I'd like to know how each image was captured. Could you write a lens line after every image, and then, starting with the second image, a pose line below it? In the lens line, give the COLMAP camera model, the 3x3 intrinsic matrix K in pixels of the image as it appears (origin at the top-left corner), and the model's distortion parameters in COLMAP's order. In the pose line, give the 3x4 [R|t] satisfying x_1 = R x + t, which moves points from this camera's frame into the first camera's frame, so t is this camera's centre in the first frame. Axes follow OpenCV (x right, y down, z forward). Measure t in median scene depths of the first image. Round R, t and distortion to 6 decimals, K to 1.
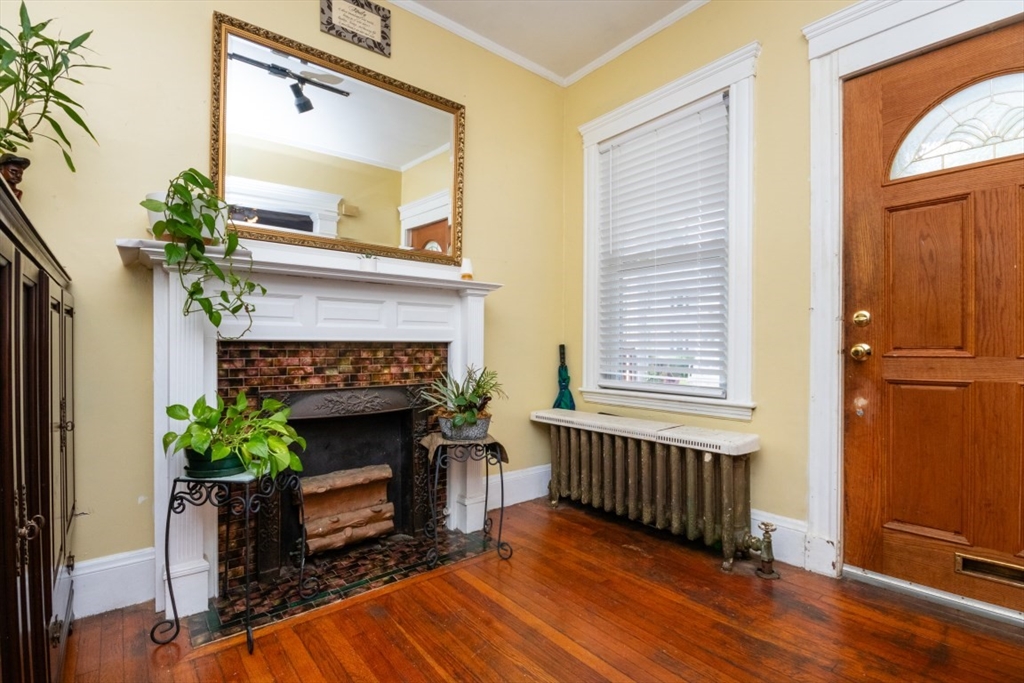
lens RADIAL K [[489.8, 0, 516.9], [0, 489.8, 351.8], [0, 0, 1]] dist [-0.017213, -0.000578]
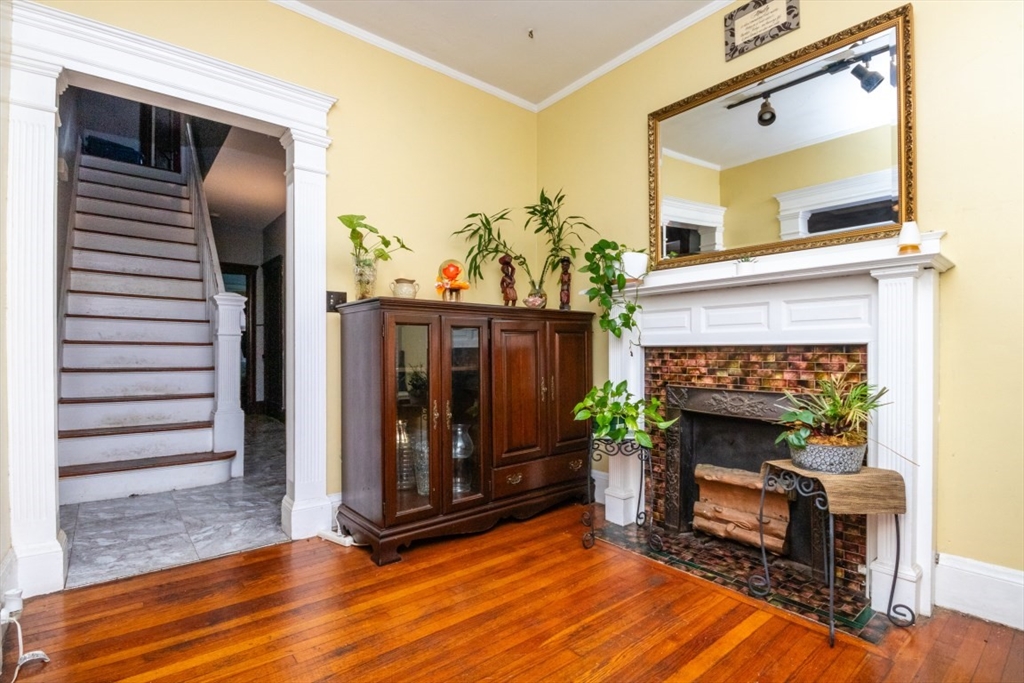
lens RADIAL K [[489.8, 0, 516.9], [0, 489.8, 351.8], [0, 0, 1]] dist [-0.017213, -0.000578]
pose [[-0.016127, 0.001591, -0.999869, 0.714636], [-0.008838, 0.999959, 0.001734, -0.005299], [0.999831, 0.008865, -0.016112, 0.560435]]
